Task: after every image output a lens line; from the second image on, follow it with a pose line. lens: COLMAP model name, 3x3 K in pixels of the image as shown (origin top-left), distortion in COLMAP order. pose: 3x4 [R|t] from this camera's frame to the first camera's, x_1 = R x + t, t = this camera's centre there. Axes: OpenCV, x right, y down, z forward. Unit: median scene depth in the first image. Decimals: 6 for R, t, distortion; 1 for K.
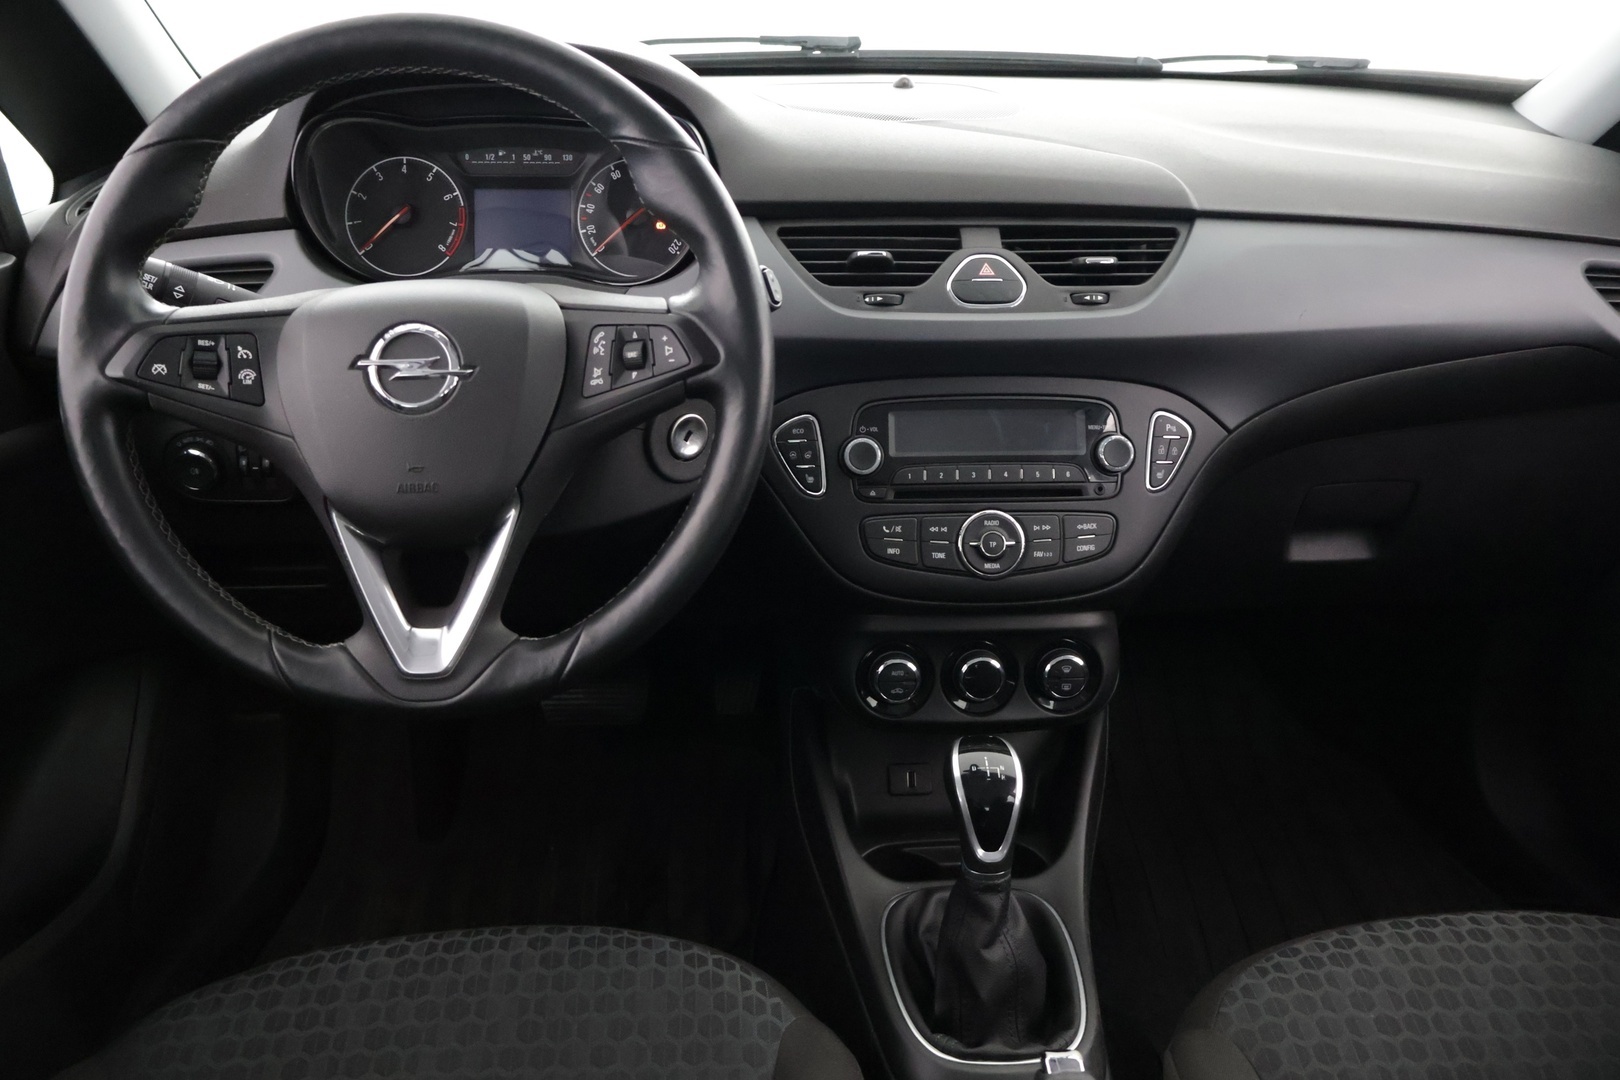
lens RADIAL K [[1361.2, 0, 808.1], [0, 1361.2, 550.4], [0, 0, 1]] dist [-0.015575, 0.002594]
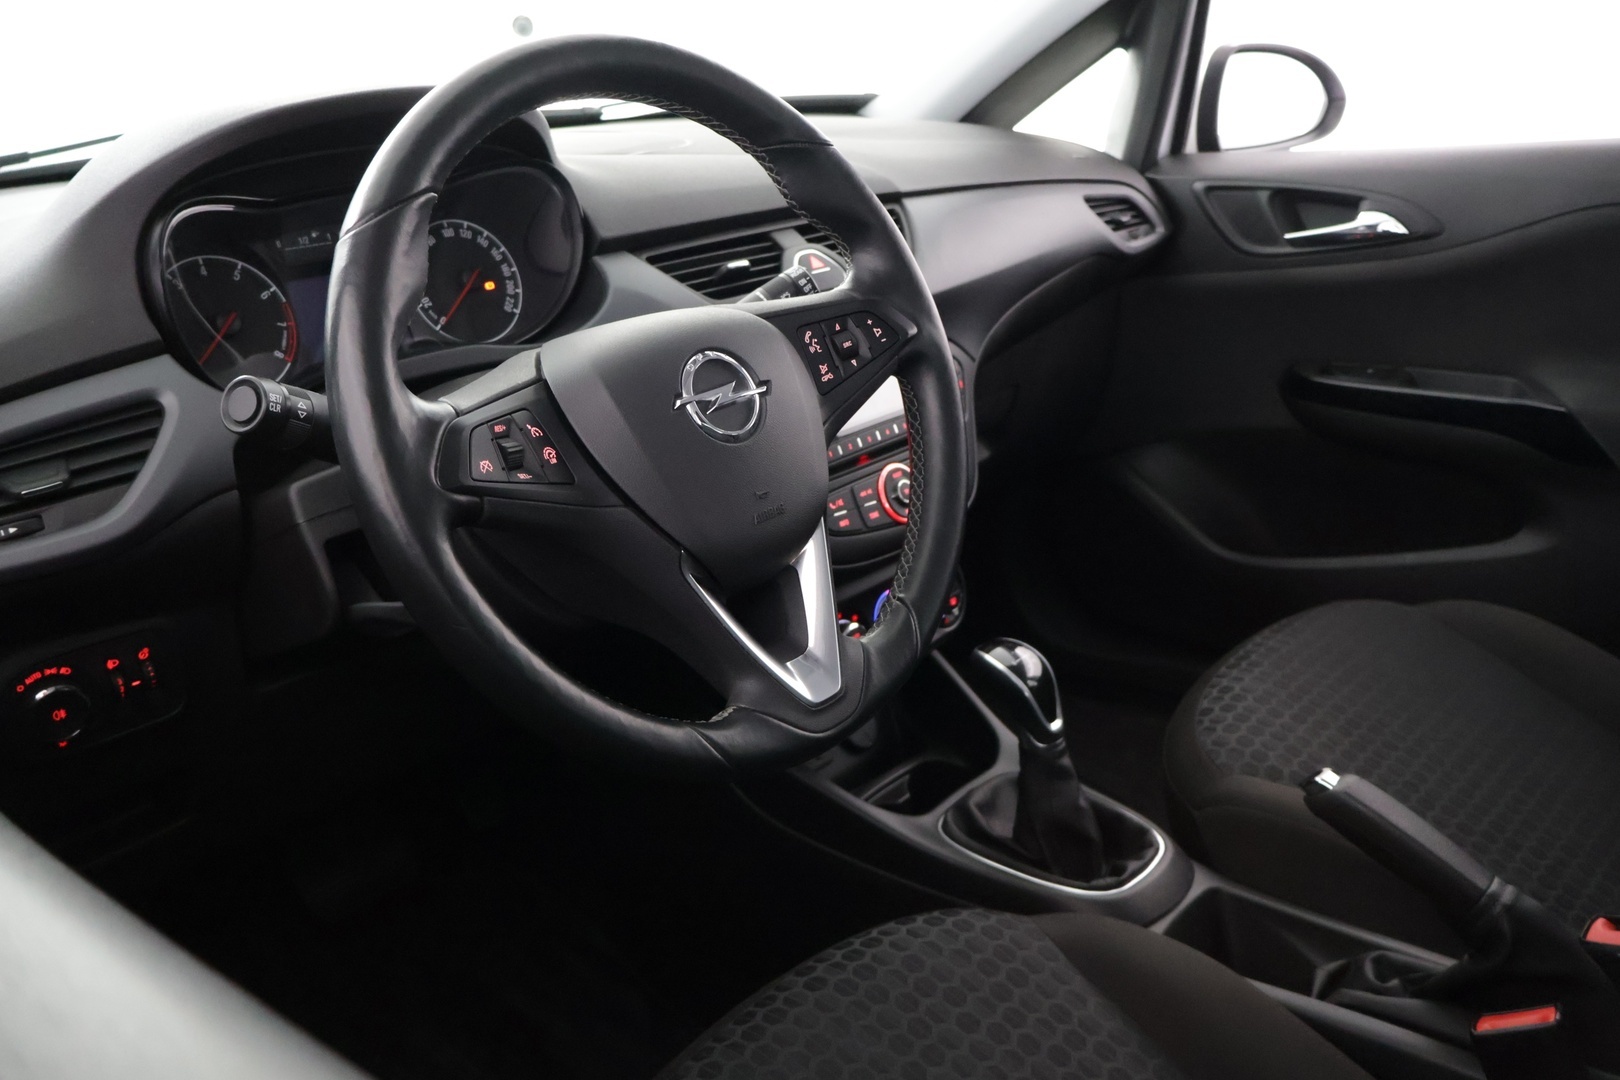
lens RADIAL K [[1361.2, 0, 811.4], [0, 1361.2, 548.4], [0, 0, 1]] dist [-0.015575, 0.002594]
pose [[0.704331, -0.292434, 0.646839, -0.662987], [0.338643, 0.939253, 0.055892, -0.049854], [-0.623890, 0.179681, 0.760576, 0.196677]]
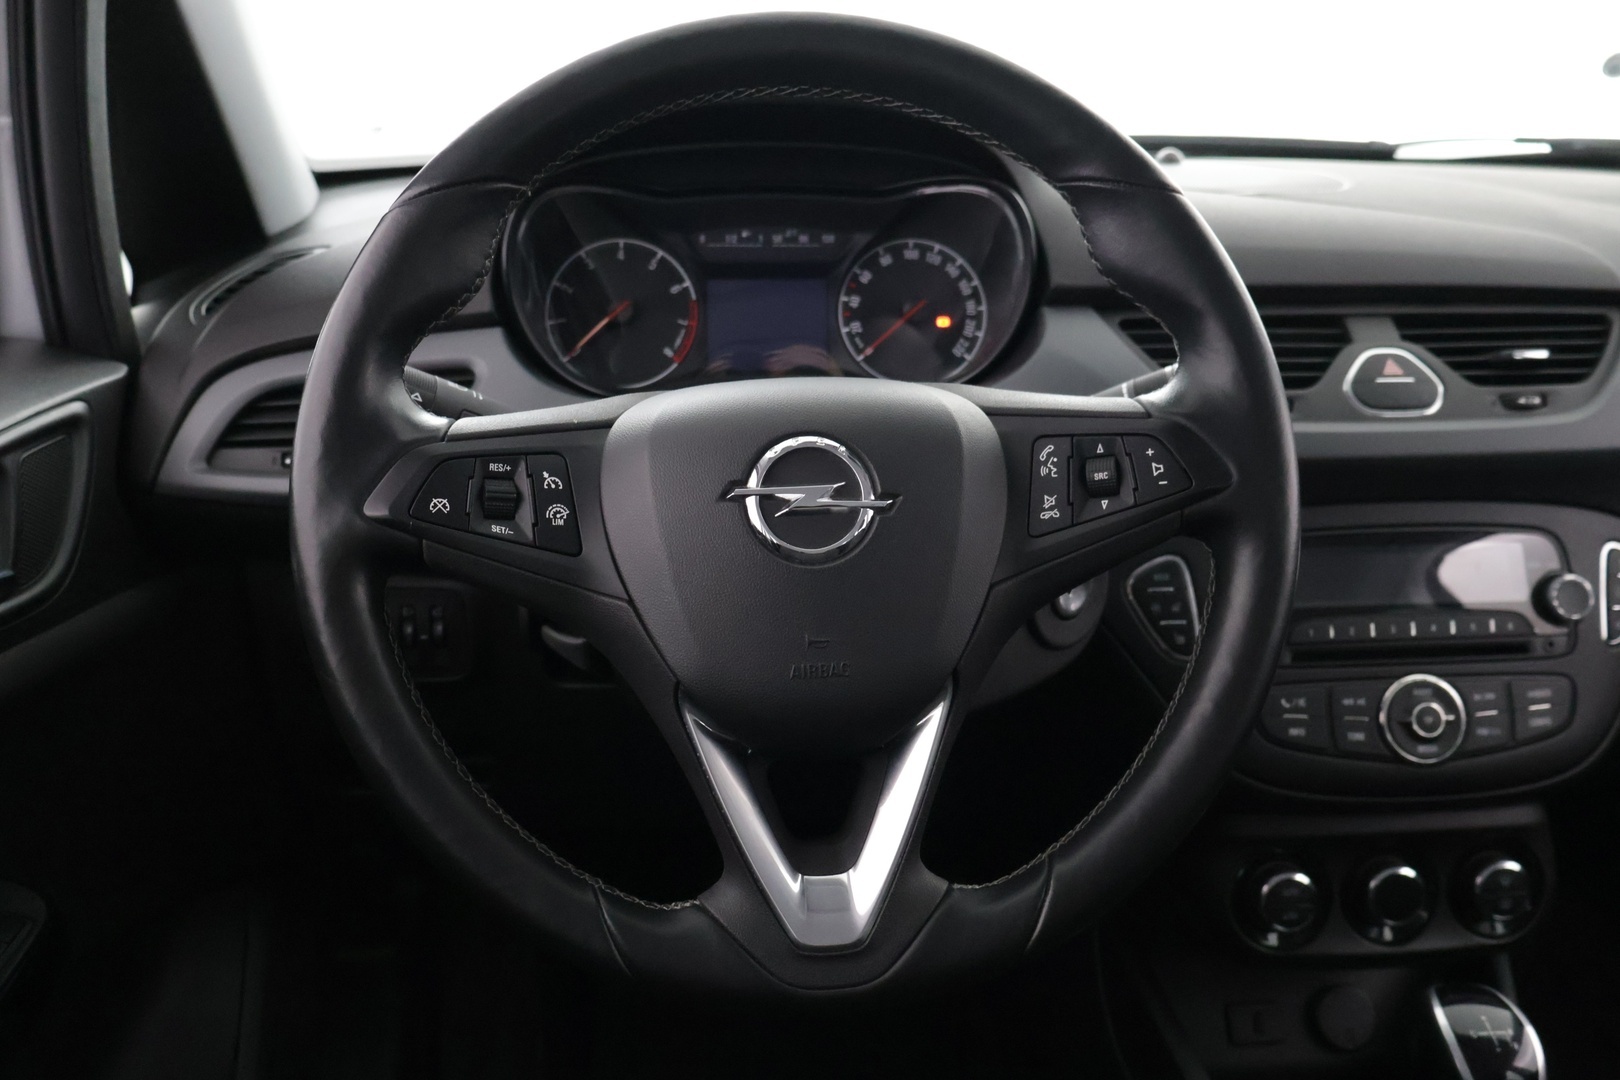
lens RADIAL K [[1421.9, 0, 807.4], [0, 1421.9, 532.3], [0, 0, 1]] dist [0.002977, -0.014284]
pose [[0.999255, -0.016798, 0.034737, -0.237052], [0.020672, 0.993225, -0.114349, -0.024992], [-0.032581, 0.114982, 0.992833, 0.207026]]
